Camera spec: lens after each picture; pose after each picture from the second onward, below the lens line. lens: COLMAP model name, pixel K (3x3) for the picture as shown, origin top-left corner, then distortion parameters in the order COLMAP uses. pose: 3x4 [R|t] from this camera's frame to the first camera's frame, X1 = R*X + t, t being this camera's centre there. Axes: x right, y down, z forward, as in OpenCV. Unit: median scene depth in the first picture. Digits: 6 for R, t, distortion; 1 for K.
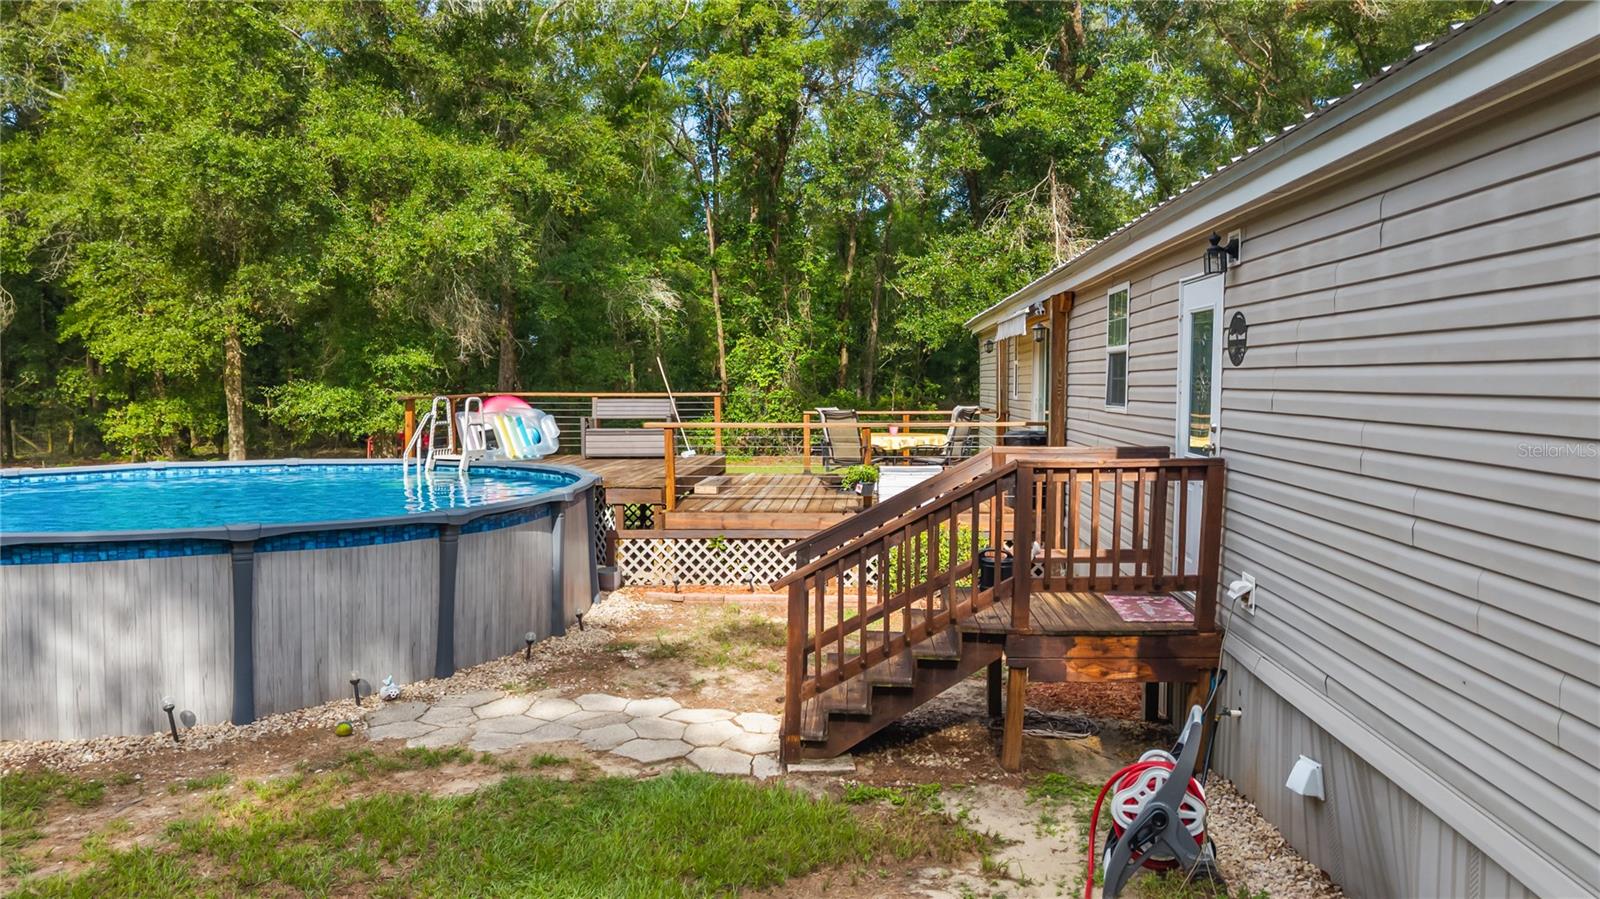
lens RADIAL K [[1087.7, 0, 810.3], [0, 1087.7, 470.4], [0, 0, 1]] dist [0.022648, -0.026655]
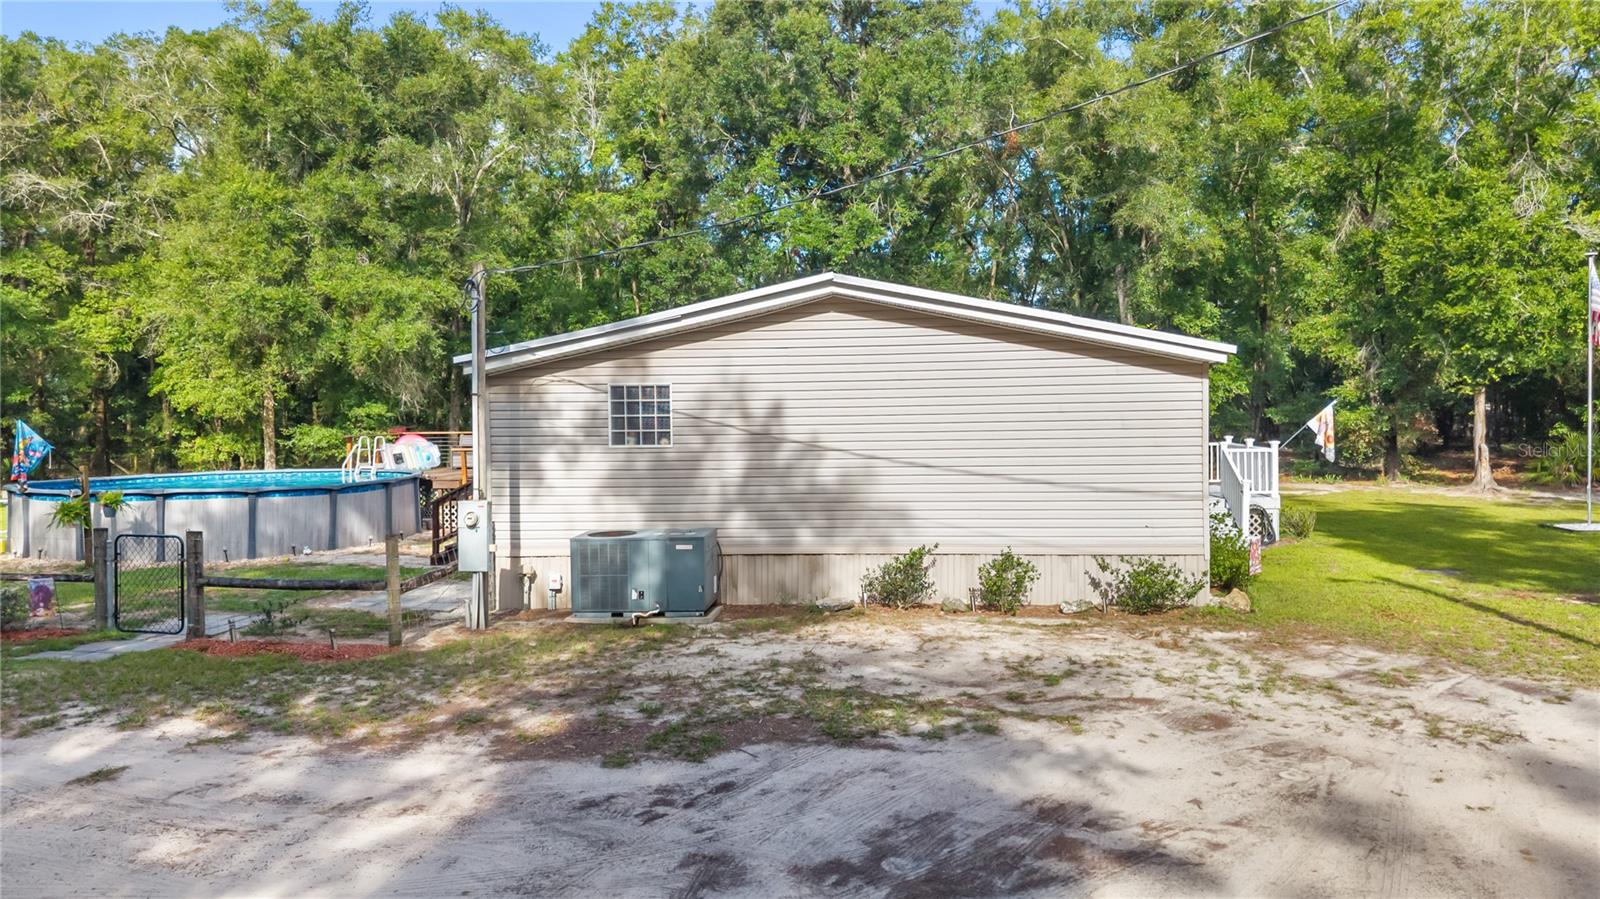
lens RADIAL K [[1087.7, 0, 811.3], [0, 1087.7, 442.7], [0, 0, 1]] dist [0.022648, -0.026655]
pose [[0.999328, -0.008672, -0.035627, 0.337410], [0.006971, 0.998843, -0.047584, 0.026776], [0.035998, 0.047304, 0.998232, -0.582173]]
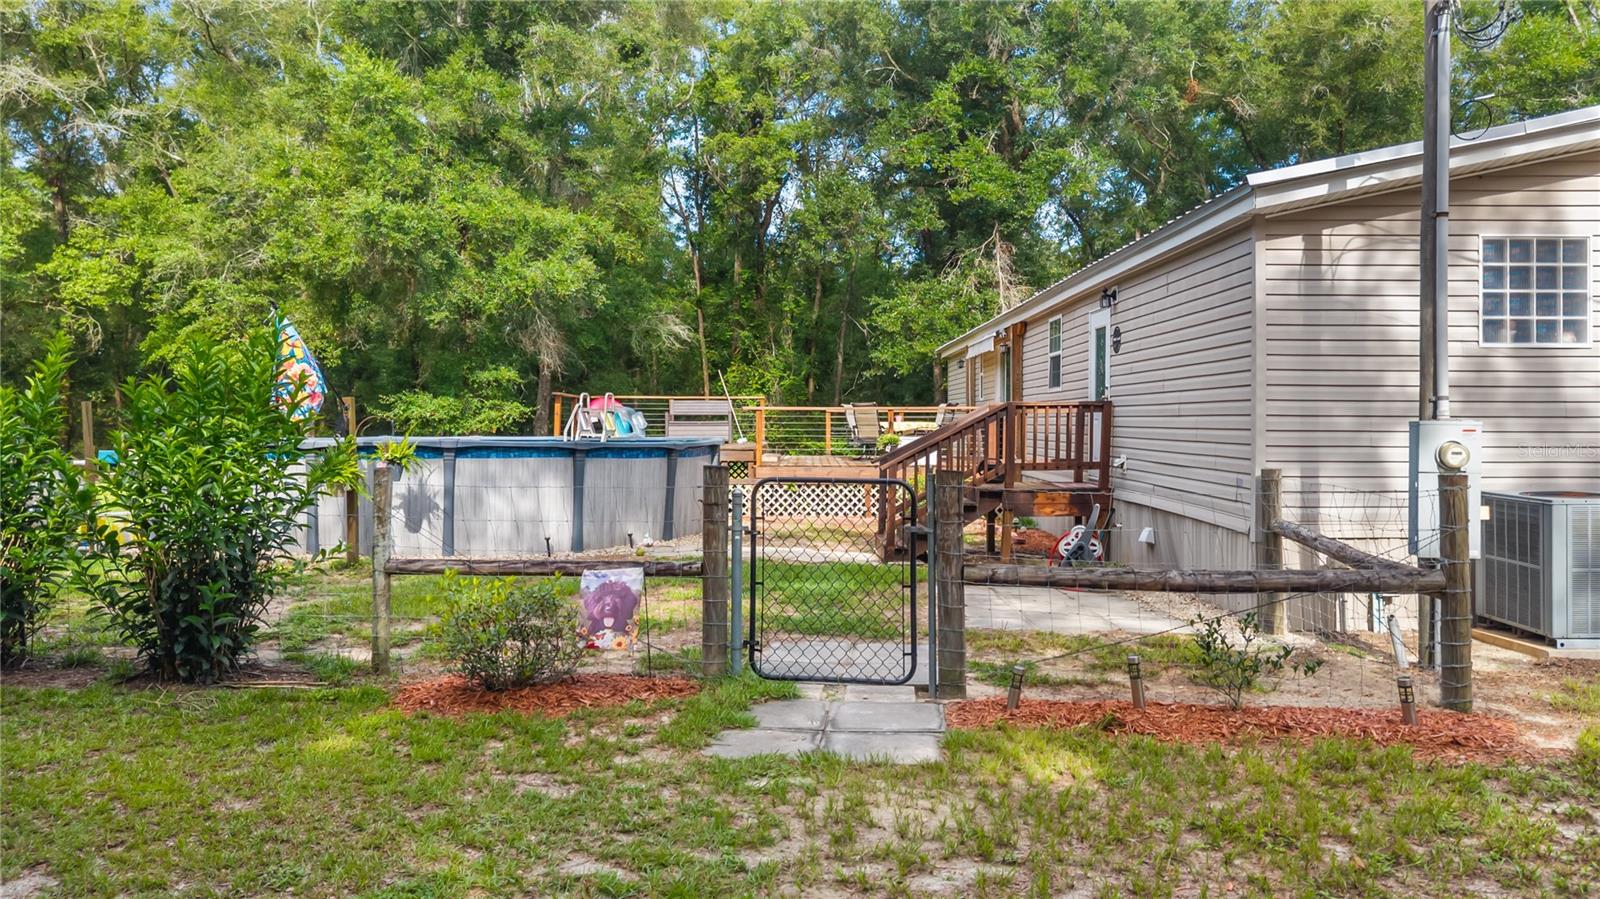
lens RADIAL K [[1087.7, 0, 811.2], [0, 1087.7, 442.9], [0, 0, 1]] dist [0.022648, -0.026655]
pose [[0.998191, 0.003165, 0.060043, -0.083222], [0.000585, 0.998055, -0.062340, 0.055798], [-0.060123, 0.062262, 0.996247, -0.274328]]
